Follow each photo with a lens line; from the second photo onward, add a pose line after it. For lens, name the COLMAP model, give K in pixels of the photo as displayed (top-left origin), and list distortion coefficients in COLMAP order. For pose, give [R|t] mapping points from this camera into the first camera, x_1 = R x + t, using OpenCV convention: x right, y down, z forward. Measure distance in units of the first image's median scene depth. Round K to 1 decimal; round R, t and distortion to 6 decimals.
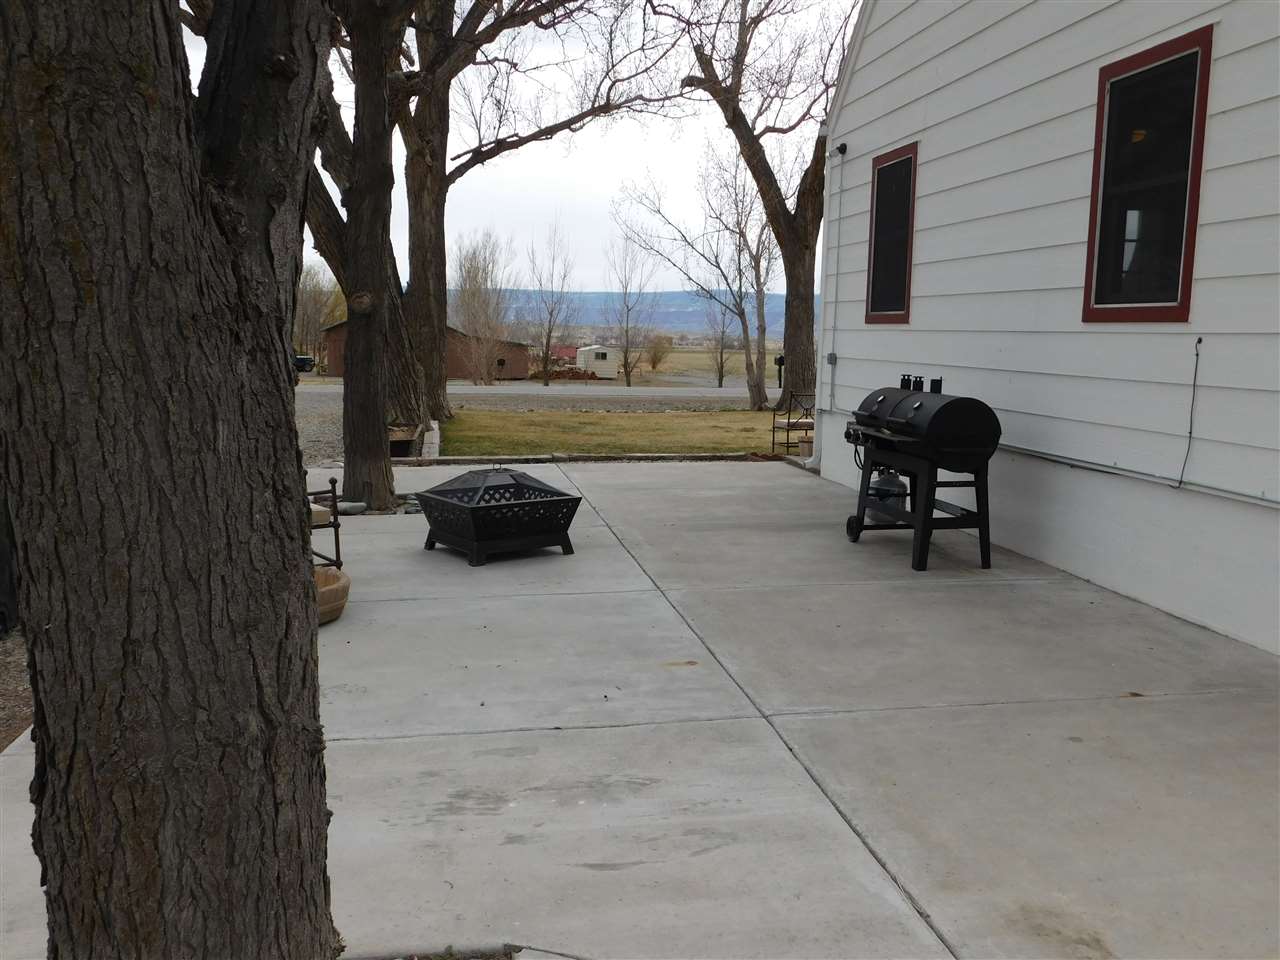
lens RADIAL K [[1128.6, 0, 638.2], [0, 1128.6, 478.2], [0, 0, 1]] dist [-0.007962, 0.021461]
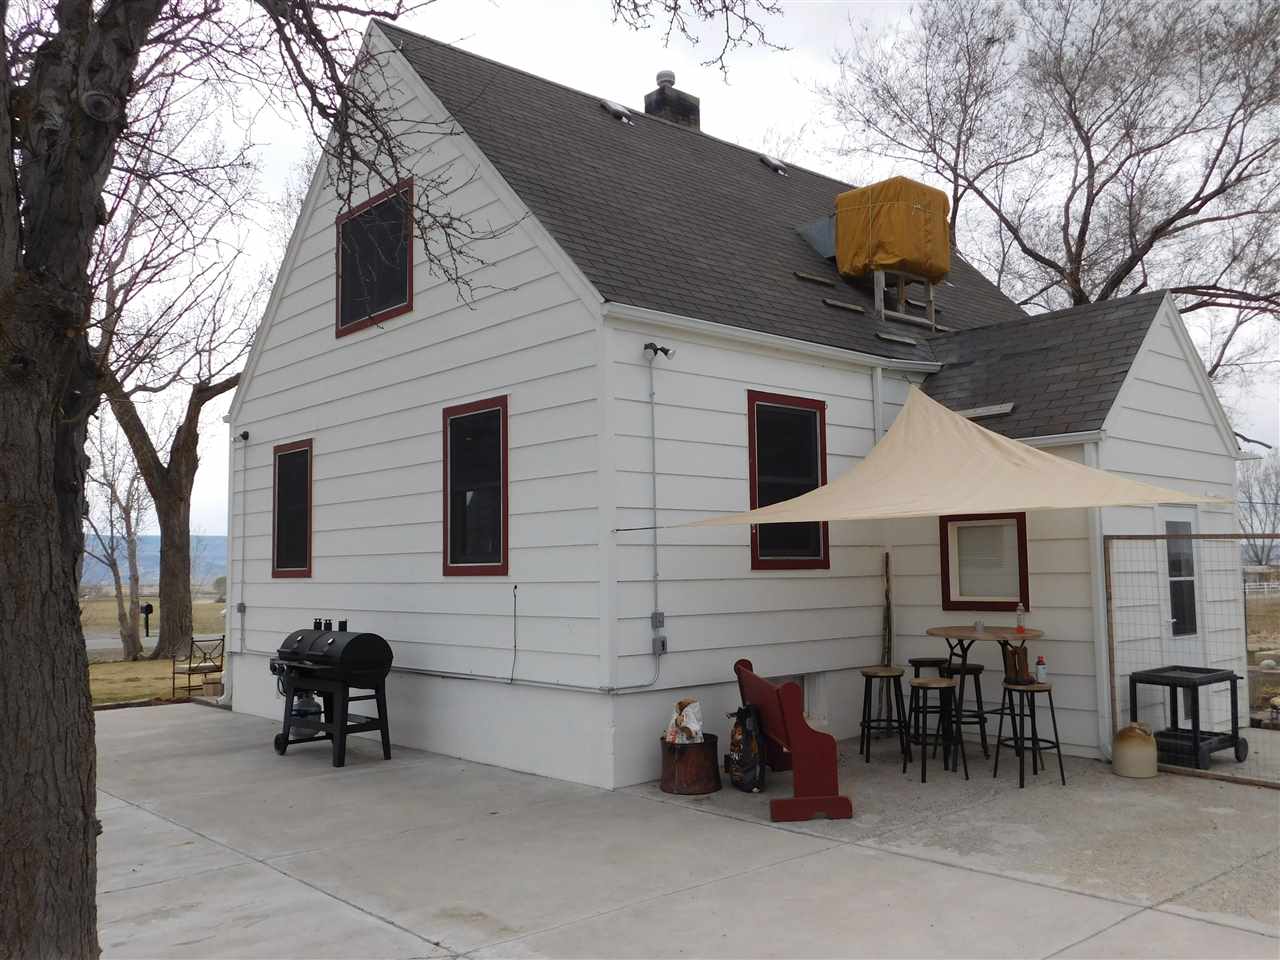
lens RADIAL K [[1128.6, 0, 639.1], [0, 1128.6, 481.0], [0, 0, 1]] dist [-0.007962, 0.021461]
pose [[0.851102, 0.009842, 0.524907, -0.145551], [0.098821, 0.978949, -0.178587, 0.024291], [-0.515615, 0.203868, 0.832213, -0.340858]]
